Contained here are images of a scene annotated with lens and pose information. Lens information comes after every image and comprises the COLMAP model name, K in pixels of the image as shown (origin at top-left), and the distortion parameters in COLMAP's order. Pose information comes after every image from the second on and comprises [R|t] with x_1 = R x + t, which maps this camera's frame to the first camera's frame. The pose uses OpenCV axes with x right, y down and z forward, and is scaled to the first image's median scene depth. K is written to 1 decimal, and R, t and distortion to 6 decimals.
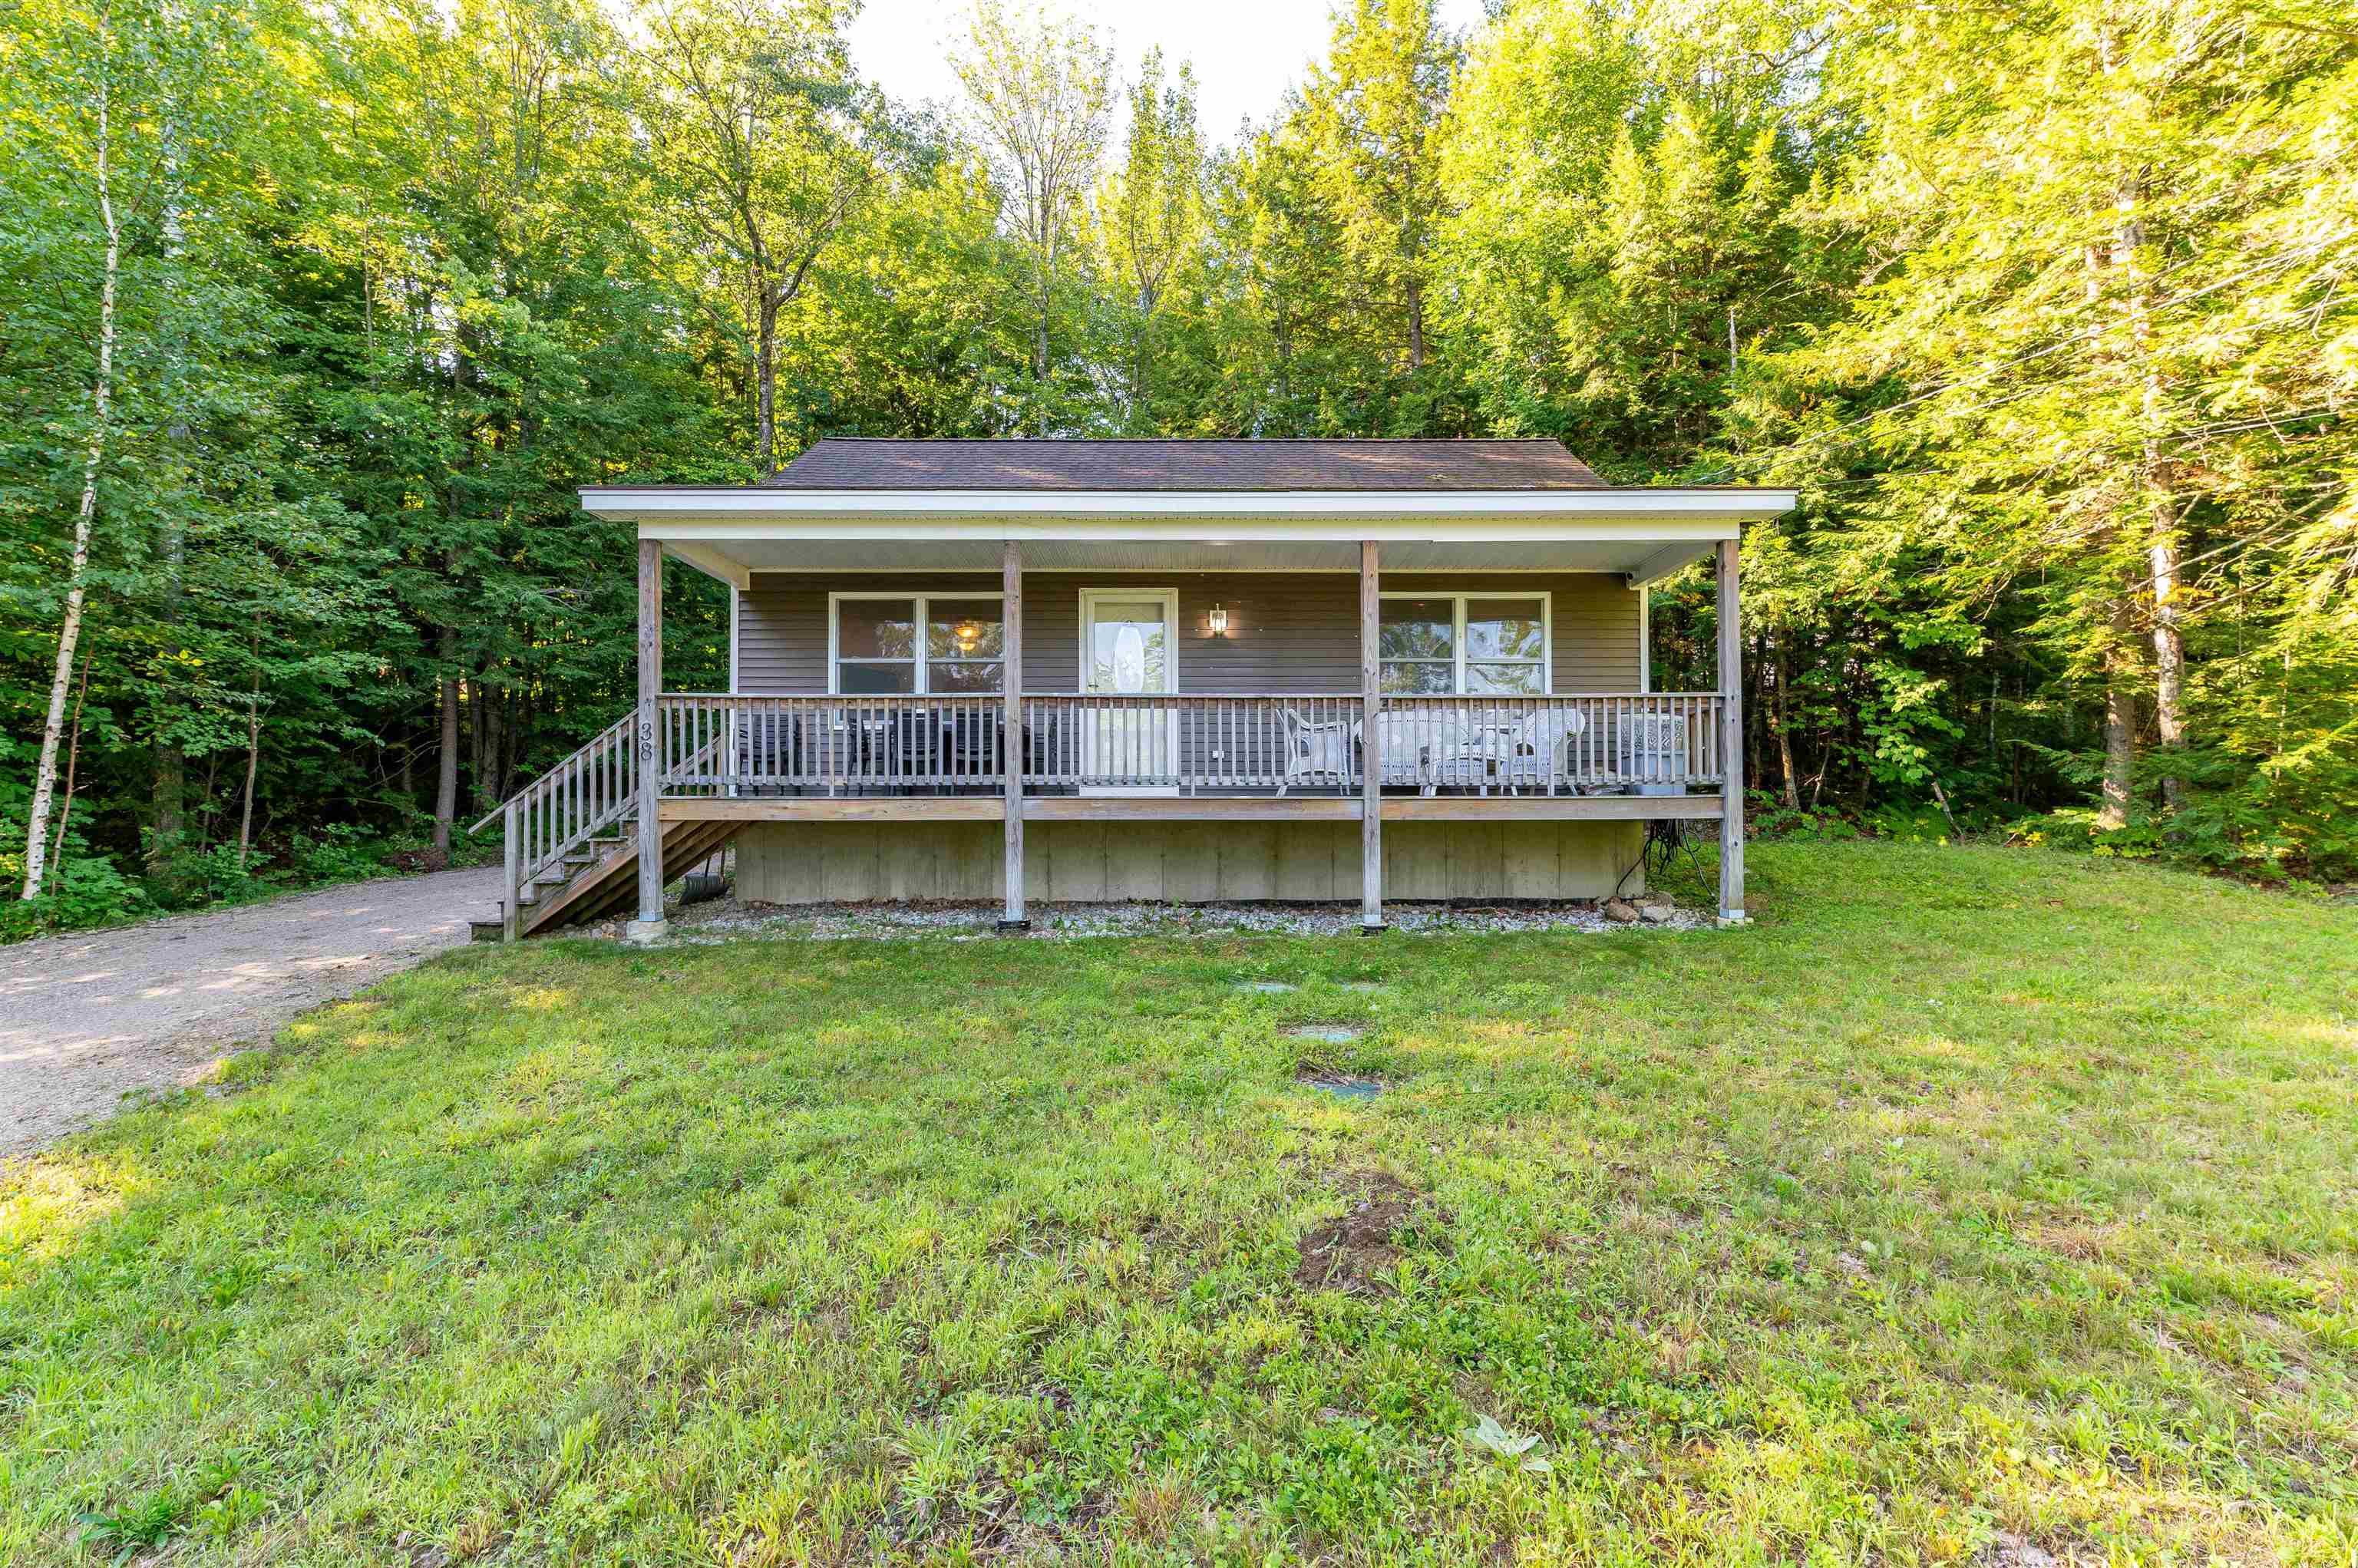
lens RADIAL K [[1002.2, 0, 1198.0], [0, 1002.2, 786.4], [0, 0, 1]] dist [-0.000913, 0.000069]
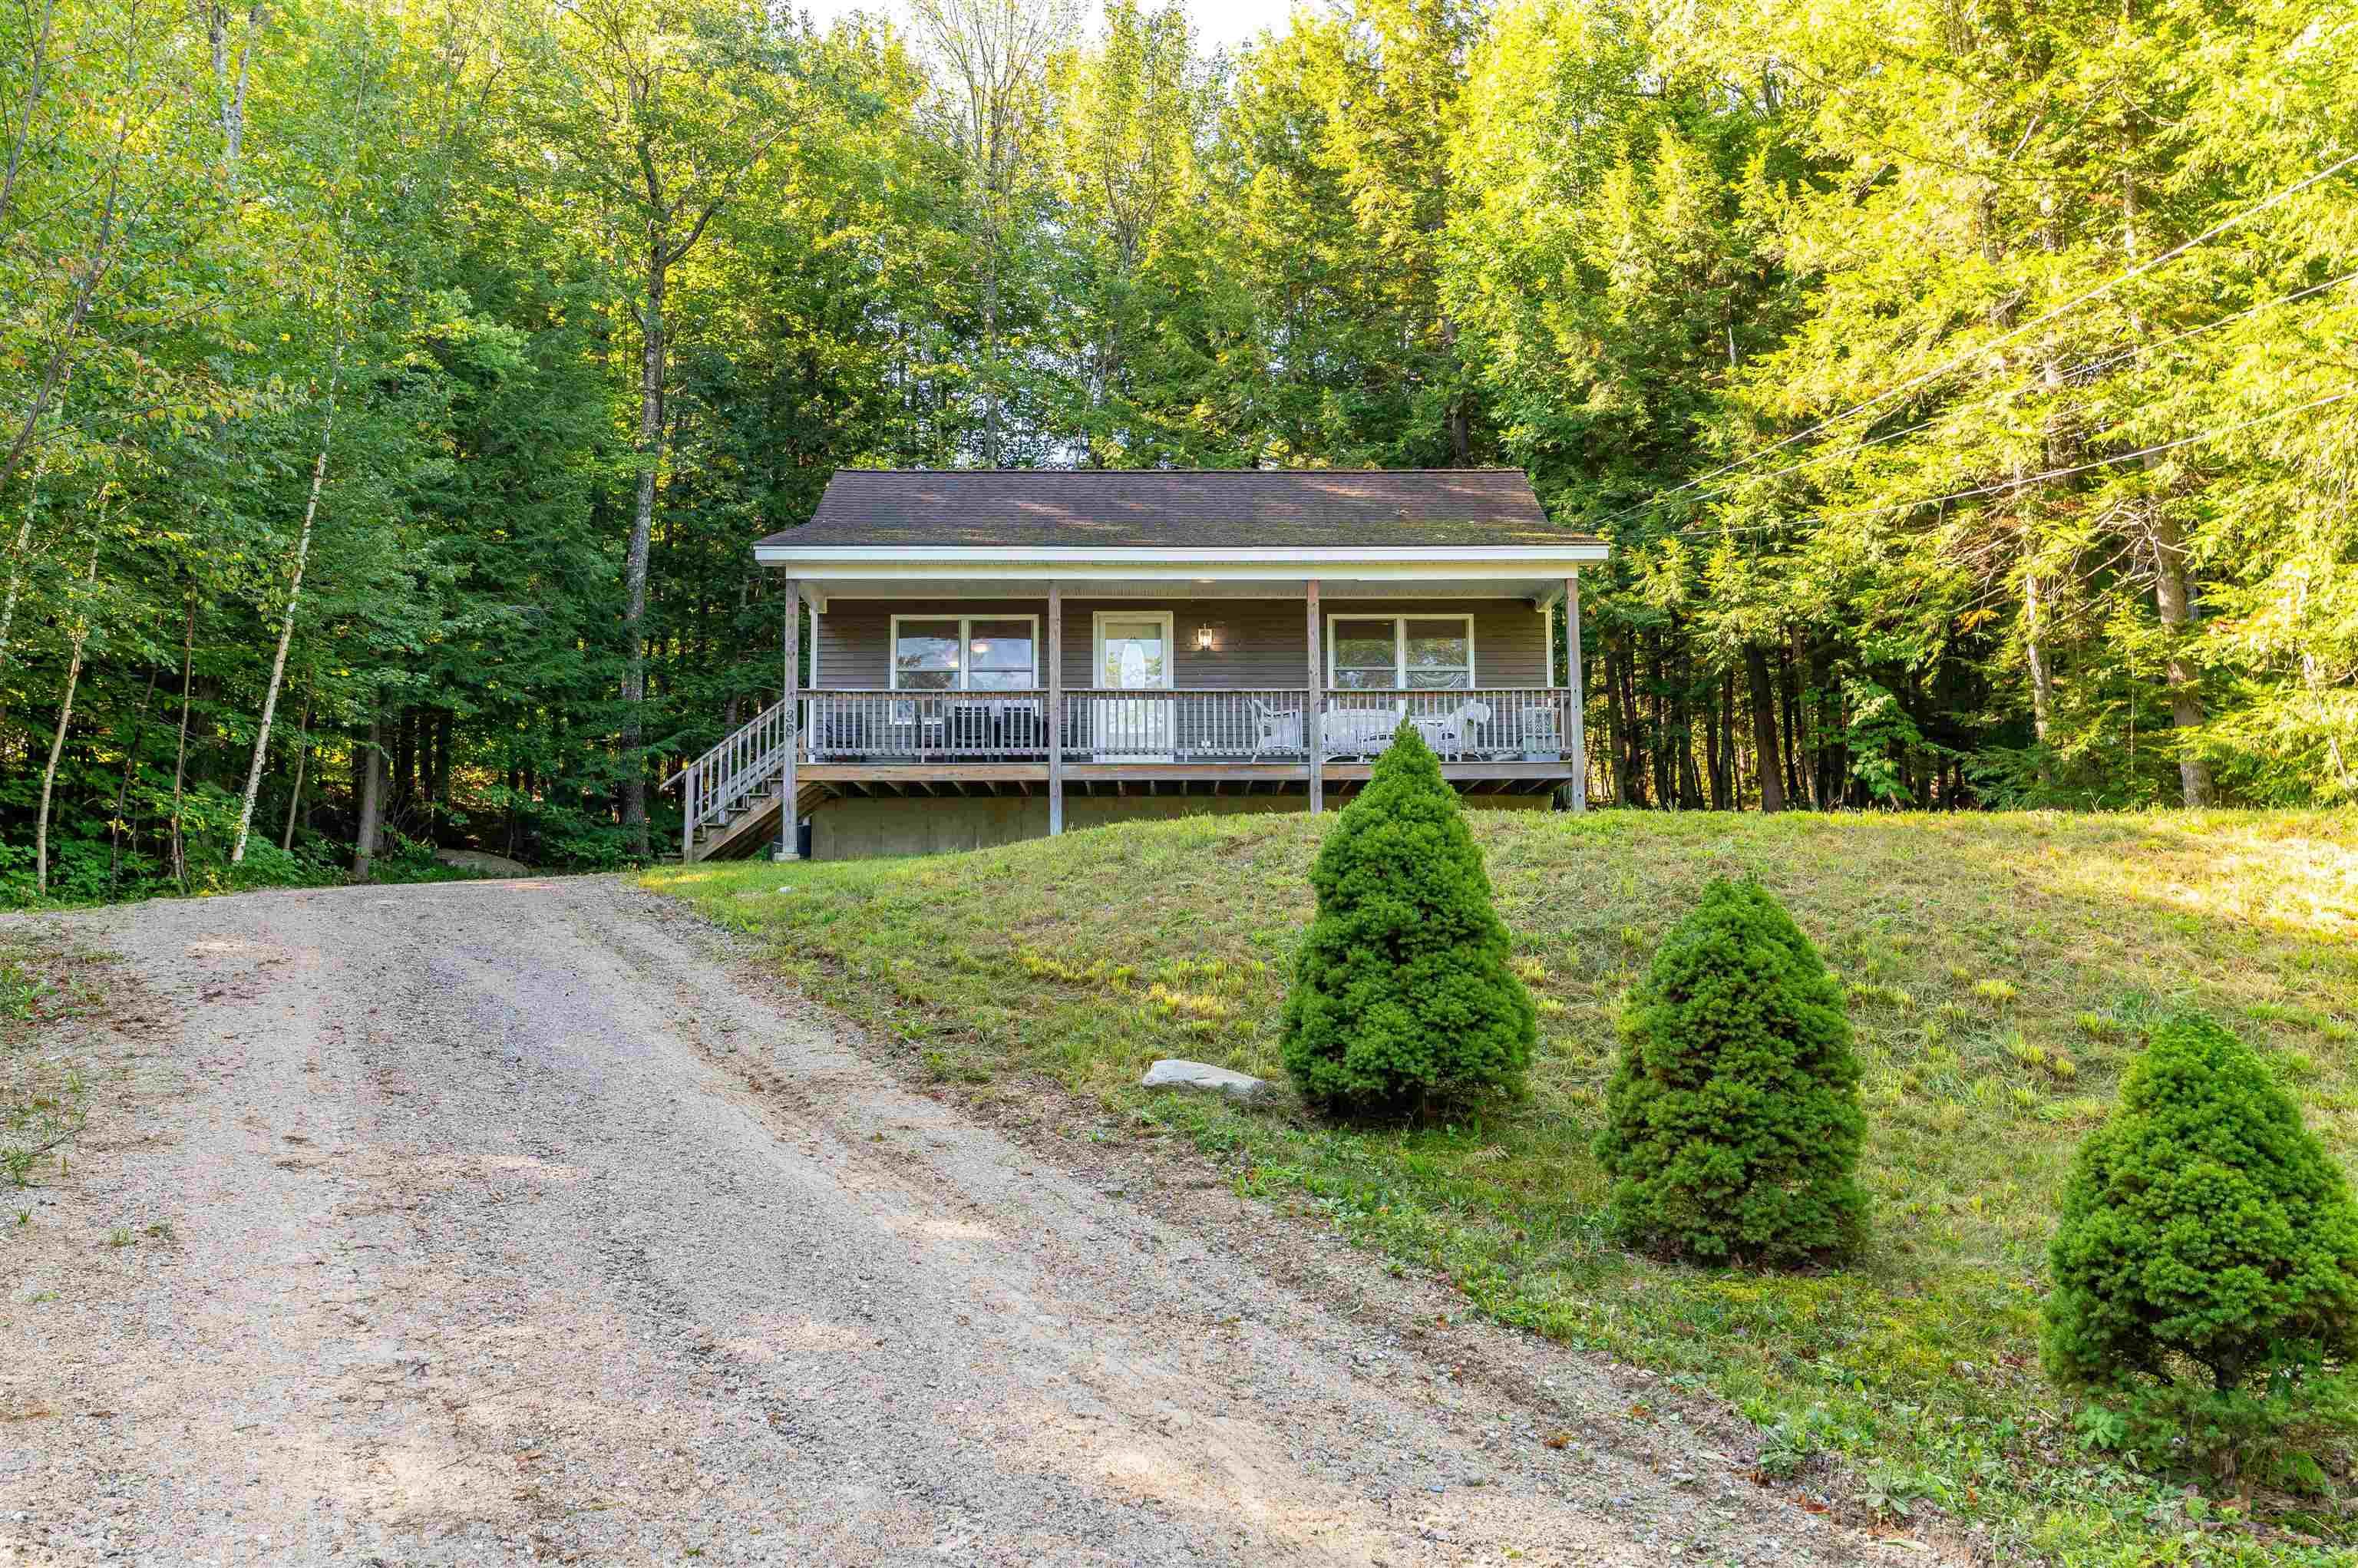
lens RADIAL K [[1989.8, 0, 1198.4], [0, 1989.8, 778.9], [0, 0, 1]] dist [-0.003961, 0.002148]
pose [[0.999981, -0.000819, 0.006095, -0.003444], [0.001408, 0.995256, -0.097283, 0.248113], [-0.005986, 0.097290, 0.995238, -1.430105]]
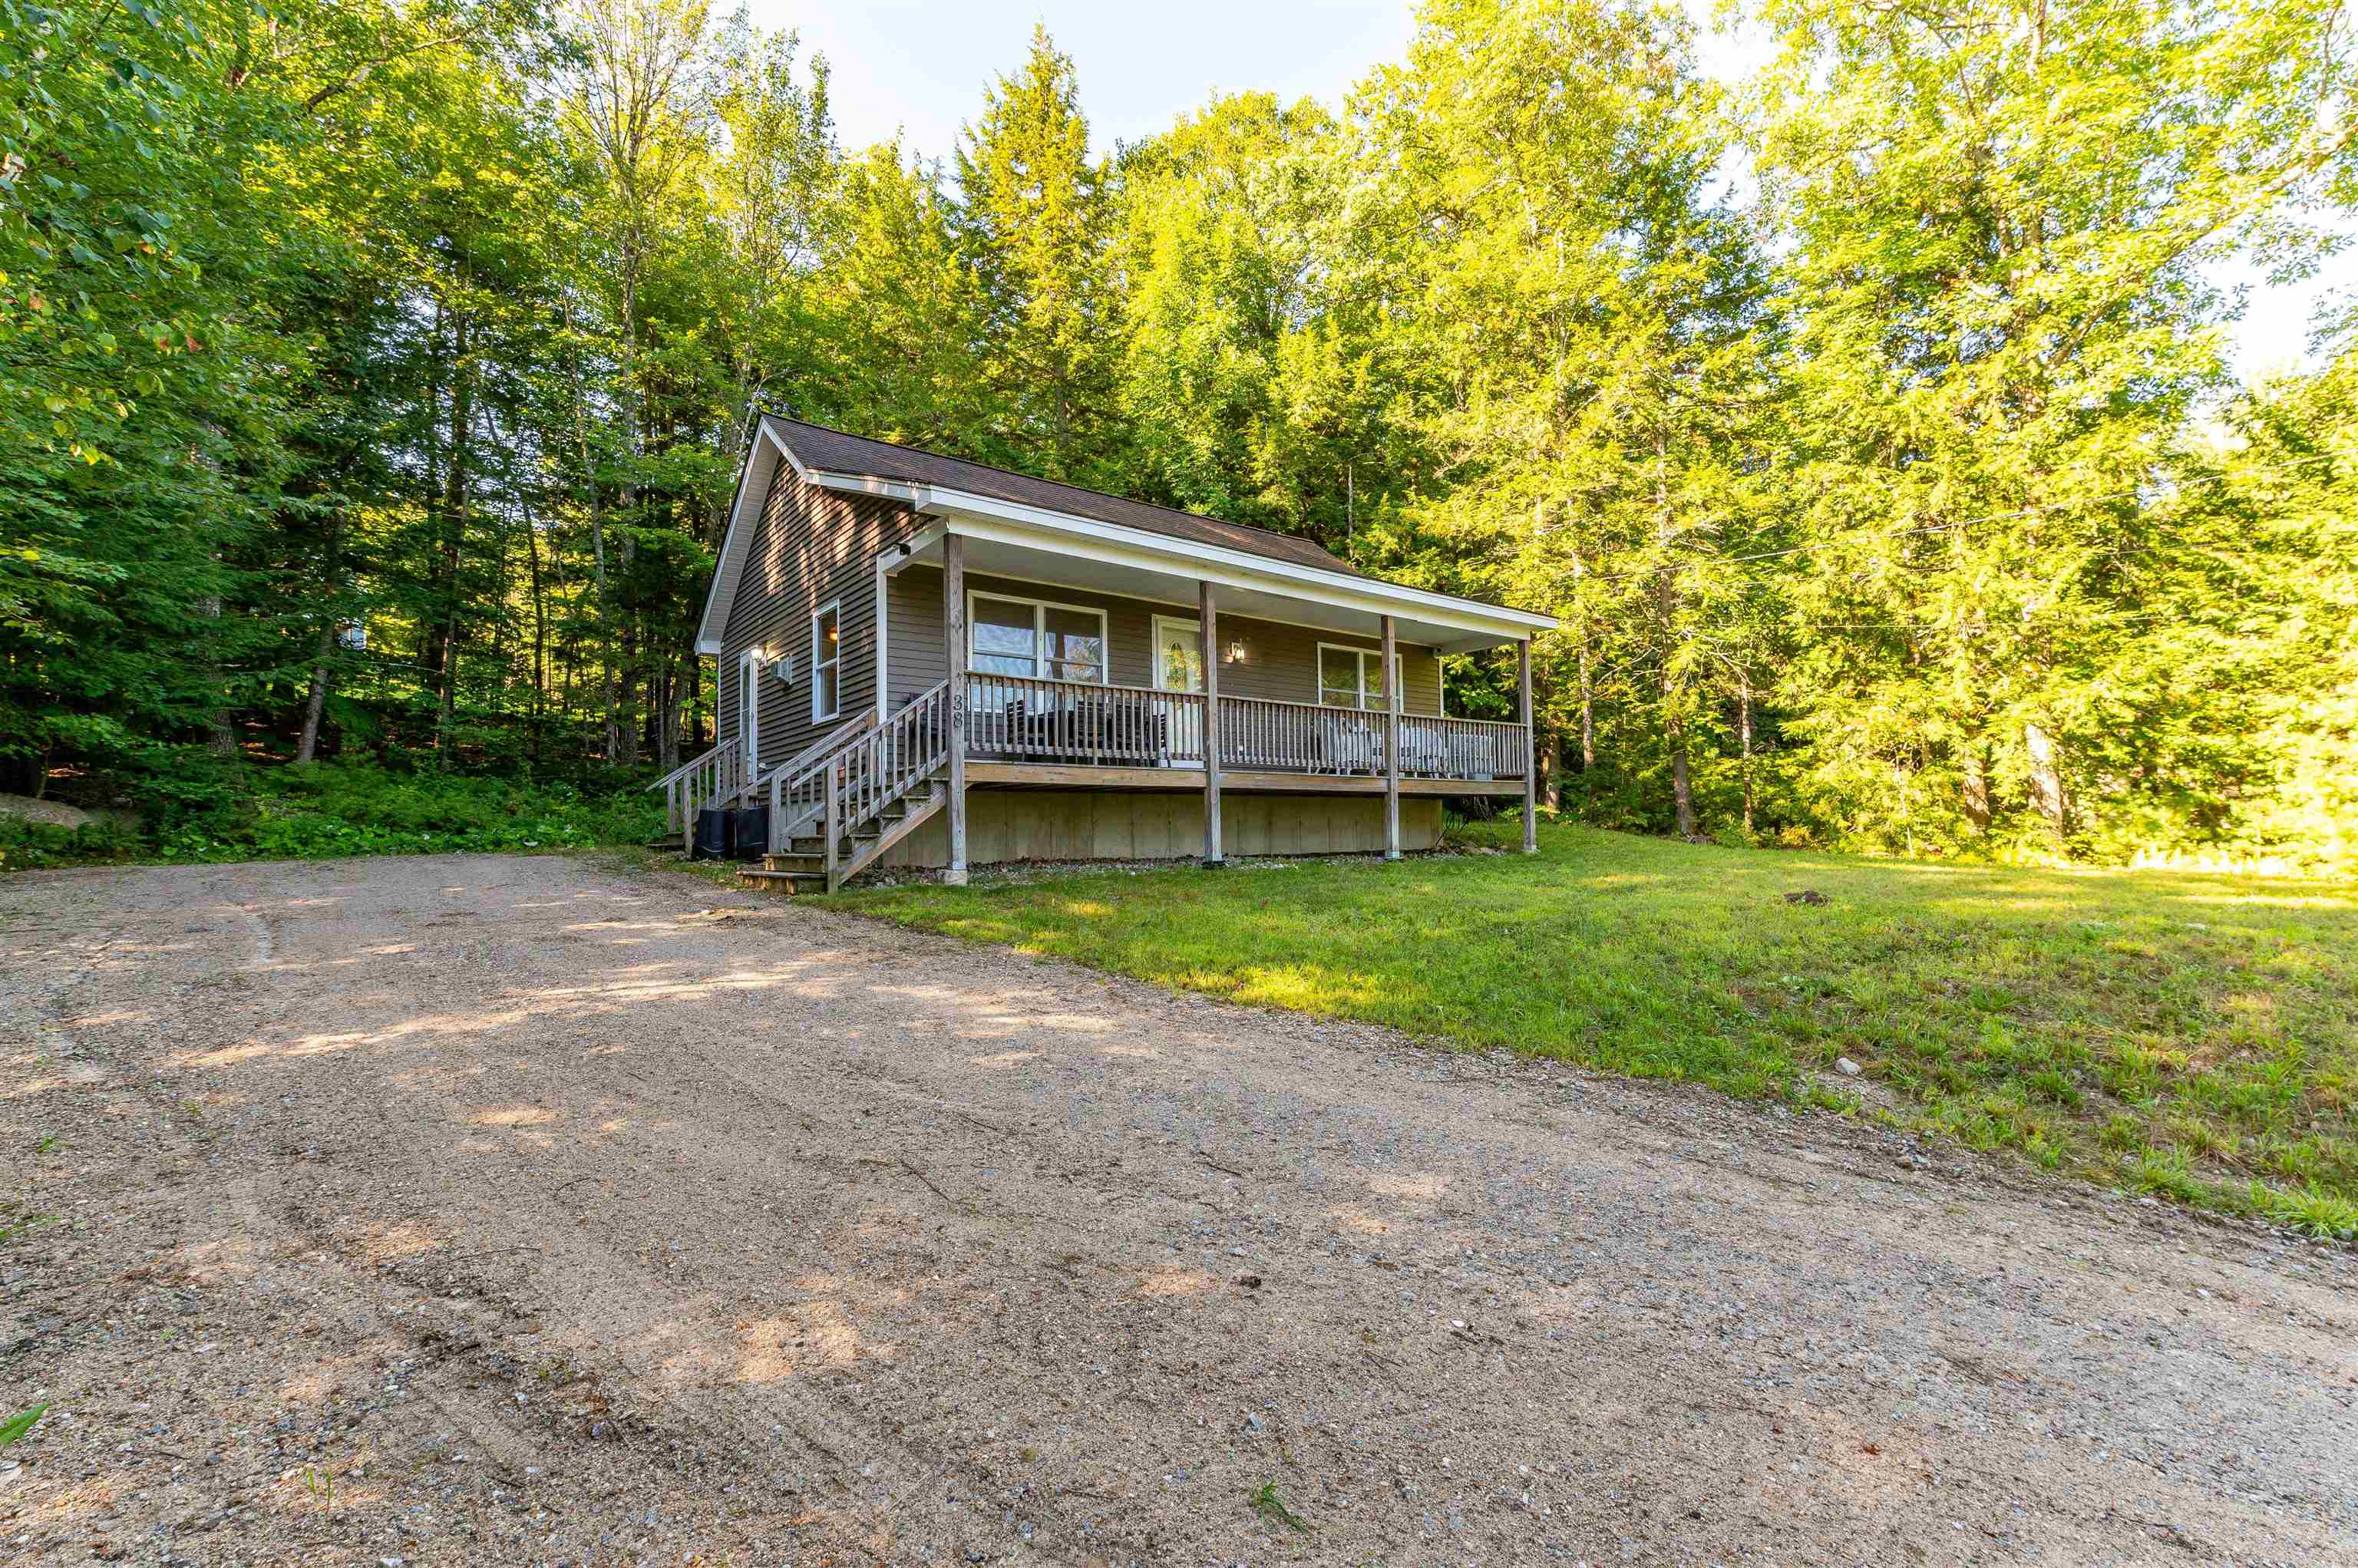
lens RADIAL K [[1020.9, 0, 1199.5], [0, 1020.9, 784.1], [0, 0, 1]] dist [-0.000659, 0.000590]
pose [[0.791170, 0.023251, 0.611154, -0.867843], [-0.008302, 0.999593, -0.027281, 0.056121], [-0.611540, 0.016511, 0.791042, -0.070751]]
